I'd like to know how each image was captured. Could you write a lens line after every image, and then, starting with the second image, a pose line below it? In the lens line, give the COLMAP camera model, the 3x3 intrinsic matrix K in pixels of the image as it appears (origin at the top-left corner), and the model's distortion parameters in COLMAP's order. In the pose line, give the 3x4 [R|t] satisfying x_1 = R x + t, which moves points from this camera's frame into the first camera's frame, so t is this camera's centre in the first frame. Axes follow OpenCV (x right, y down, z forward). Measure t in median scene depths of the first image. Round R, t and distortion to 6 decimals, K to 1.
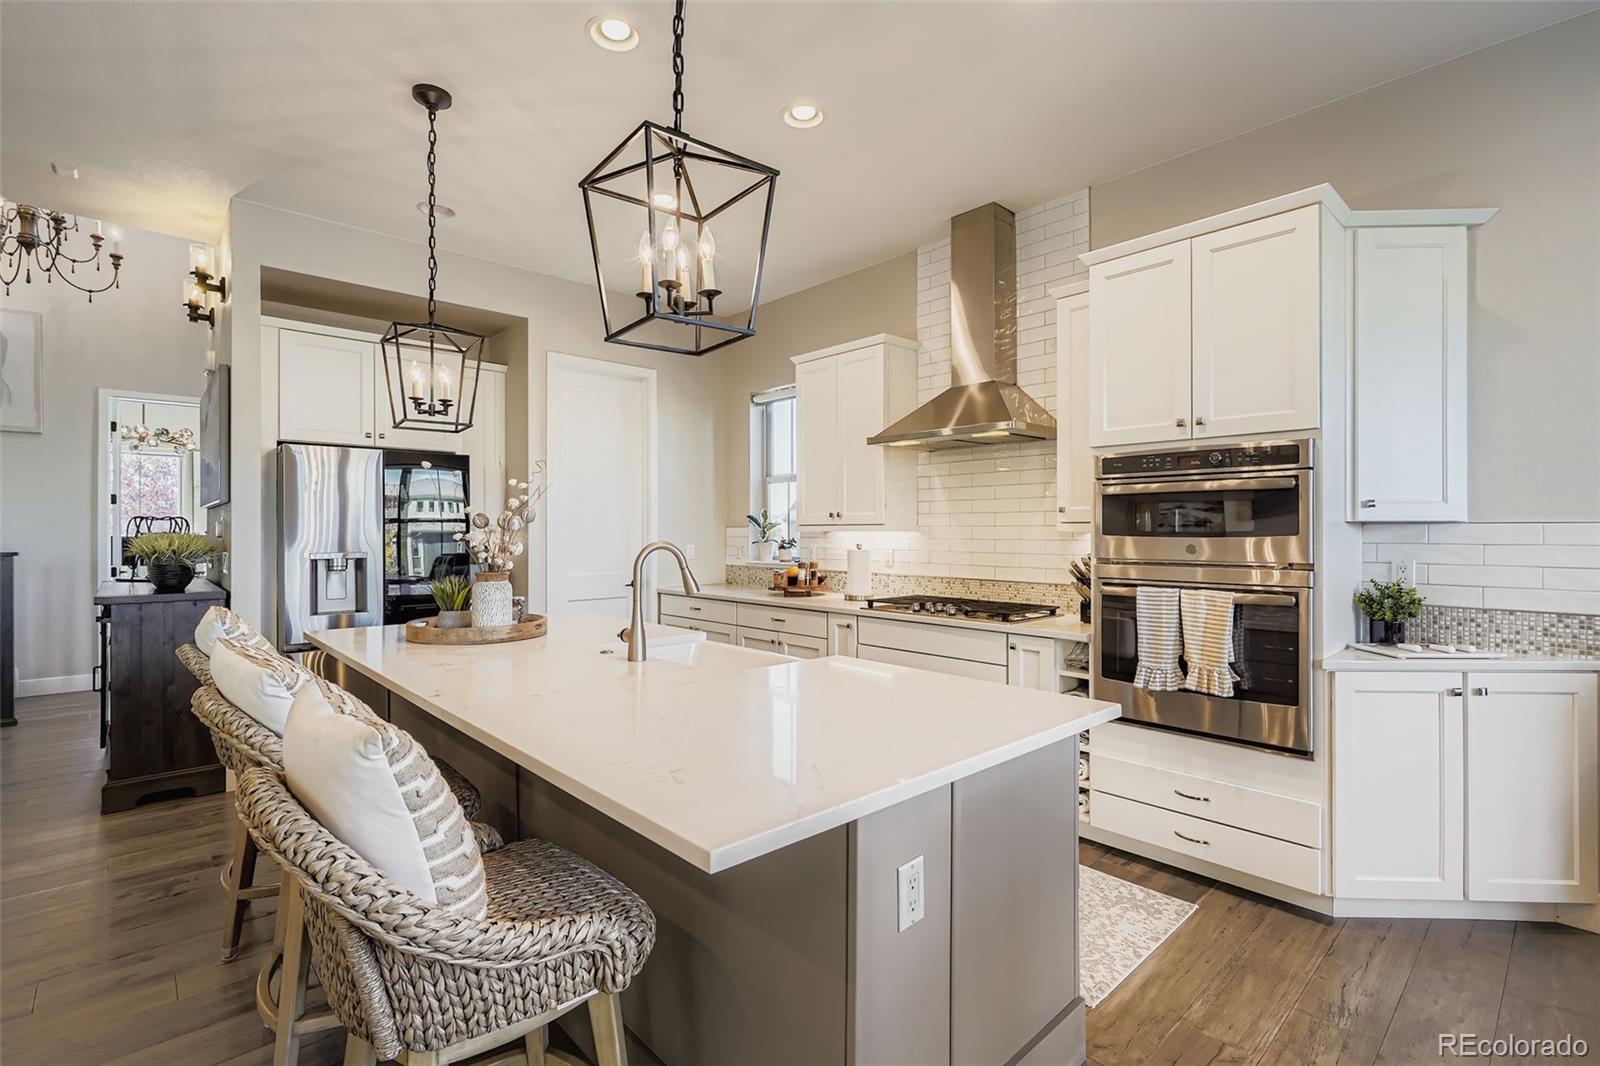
lens RADIAL K [[733.9, 0, 798.0], [0, 733.9, 536.7], [0, 0, 1]] dist [-0.003128, -0.000139]
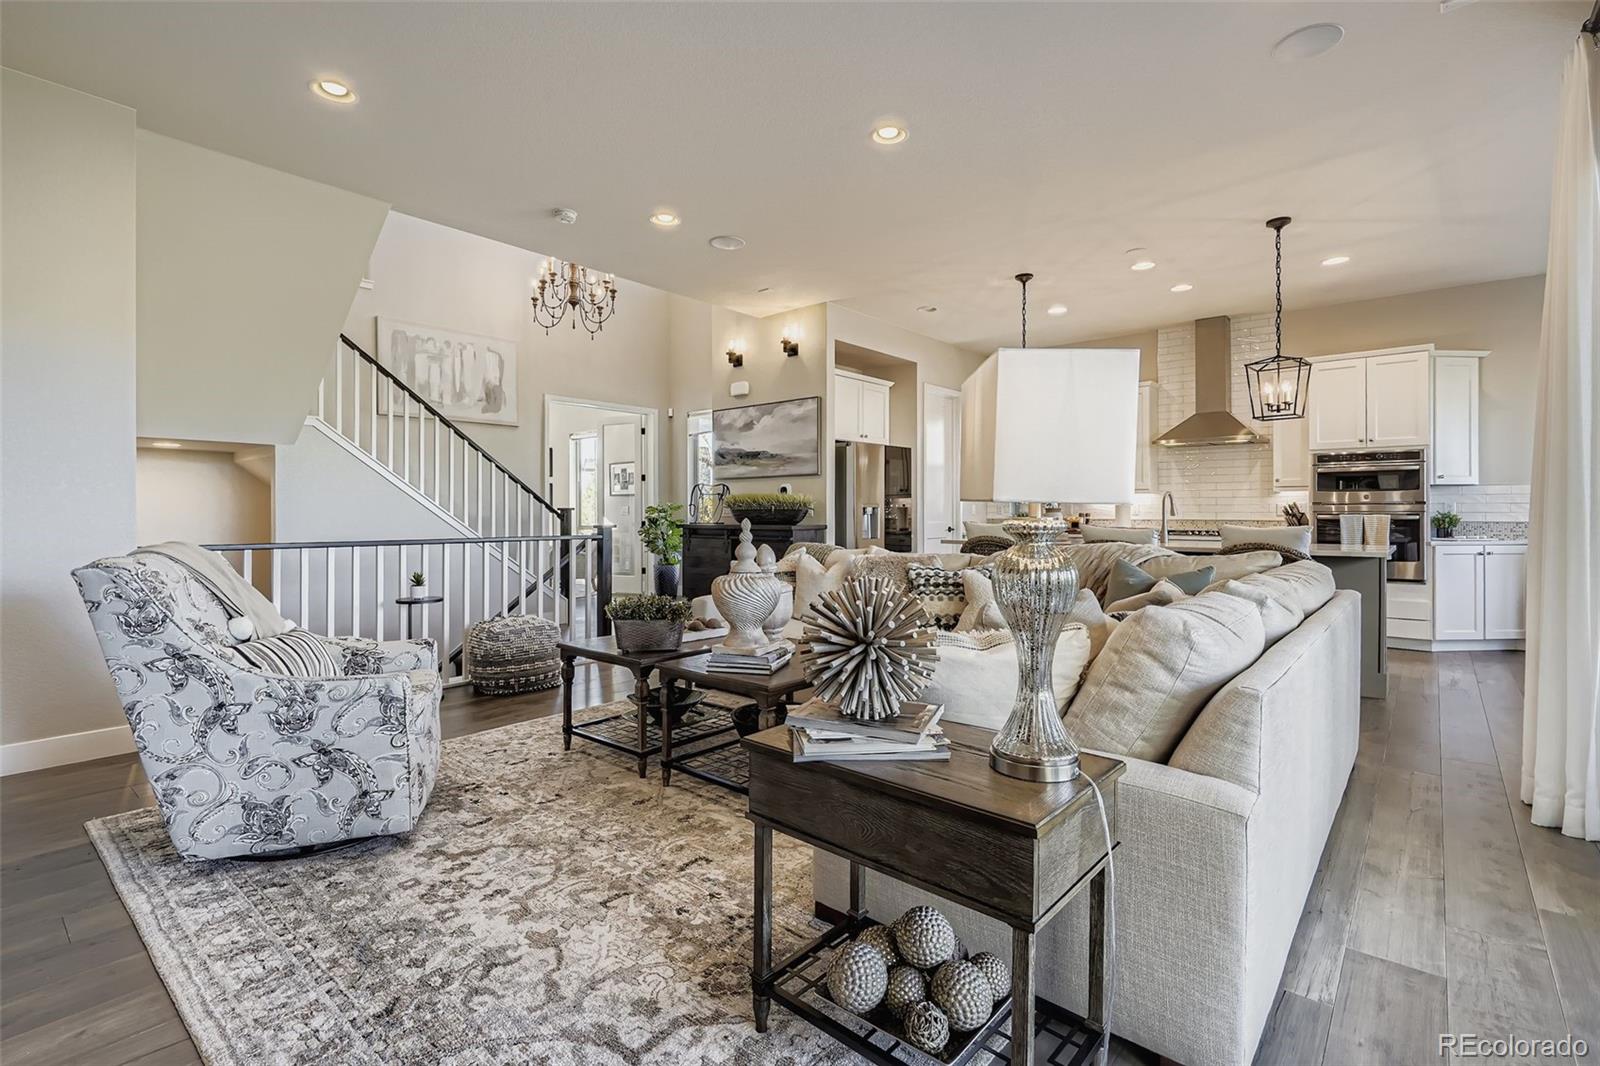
lens RADIAL K [[733.9, 0, 803.0], [0, 733.9, 516.3], [0, 0, 1]] dist [-0.003128, -0.000139]
pose [[0.994108, -0.000748, 0.108395, -1.402838], [0.000988, 0.999997, -0.002159, 0.078912], [-0.108393, 0.002254, 0.994106, -1.026279]]
